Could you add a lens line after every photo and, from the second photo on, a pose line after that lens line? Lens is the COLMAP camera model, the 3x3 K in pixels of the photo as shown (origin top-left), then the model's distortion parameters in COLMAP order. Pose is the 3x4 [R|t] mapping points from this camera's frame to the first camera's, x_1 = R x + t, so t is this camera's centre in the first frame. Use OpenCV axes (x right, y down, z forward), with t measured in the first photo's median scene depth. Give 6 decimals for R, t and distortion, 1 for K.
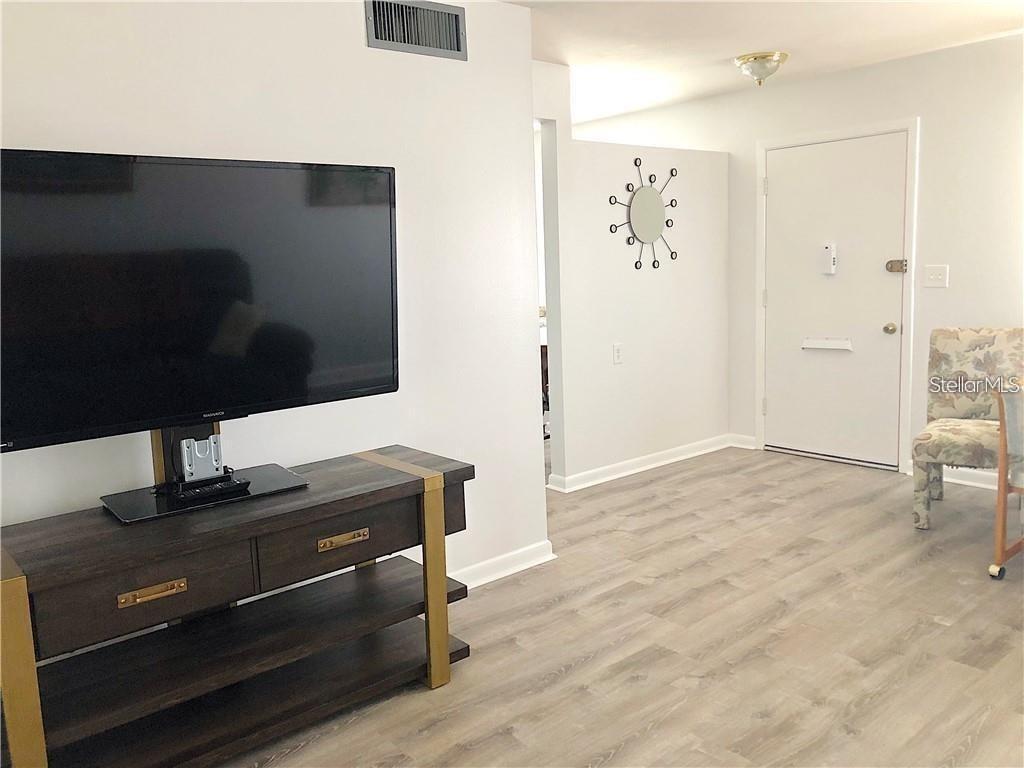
lens RADIAL K [[837.5, 0, 512.0], [0, 837.5, 384.0], [0, 0, 1]] dist [0.004662, 0.015110]
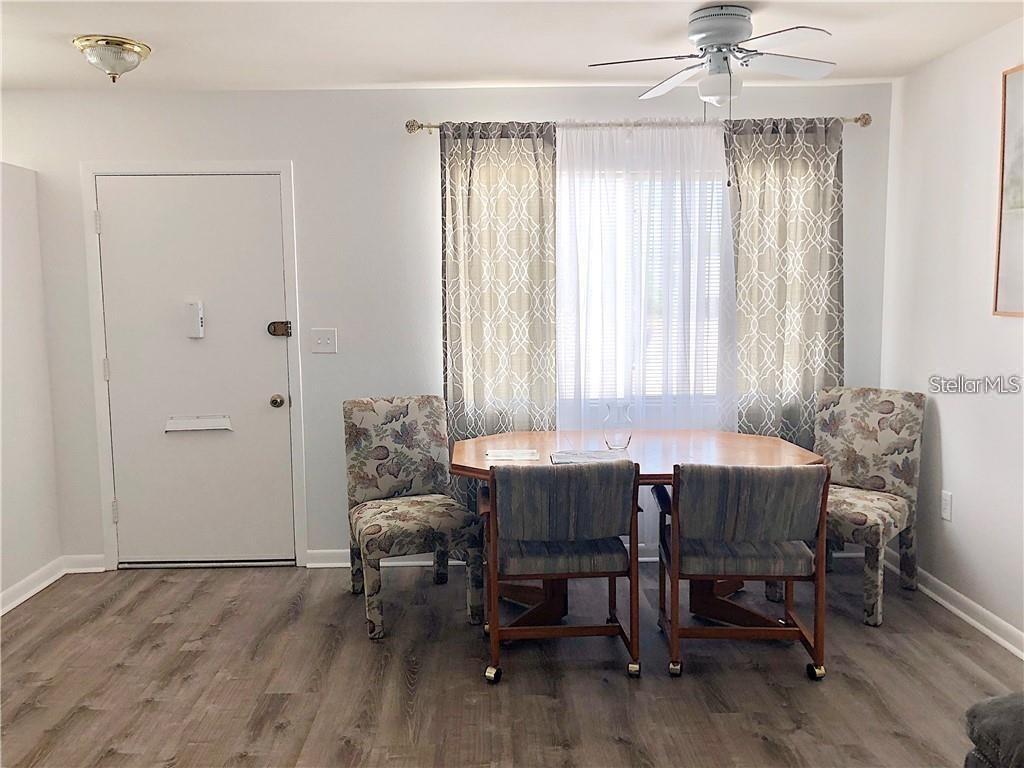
lens RADIAL K [[837.5, 0, 512.0], [0, 837.5, 384.0], [0, 0, 1]] dist [0.004662, 0.015110]
pose [[0.641491, -0.041087, 0.766030, -0.057240], [0.096752, 0.994924, -0.027658, -0.042844], [-0.761005, 0.091858, 0.642210, 0.311028]]
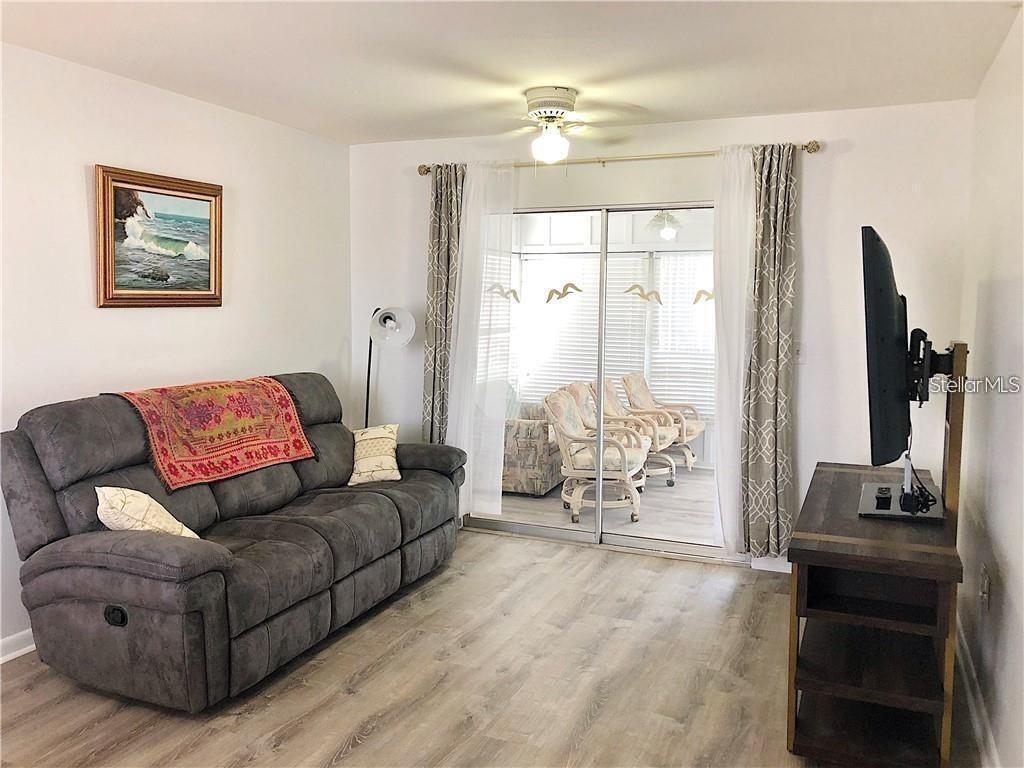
lens RADIAL K [[837.5, 0, 512.0], [0, 837.5, 384.0], [0, 0, 1]] dist [0.004662, 0.015110]
pose [[-0.898448, 0.067584, -0.433847, 0.614303], [-0.041767, 0.970447, 0.237671, -0.281486], [0.437088, 0.231655, -0.869074, 1.615506]]
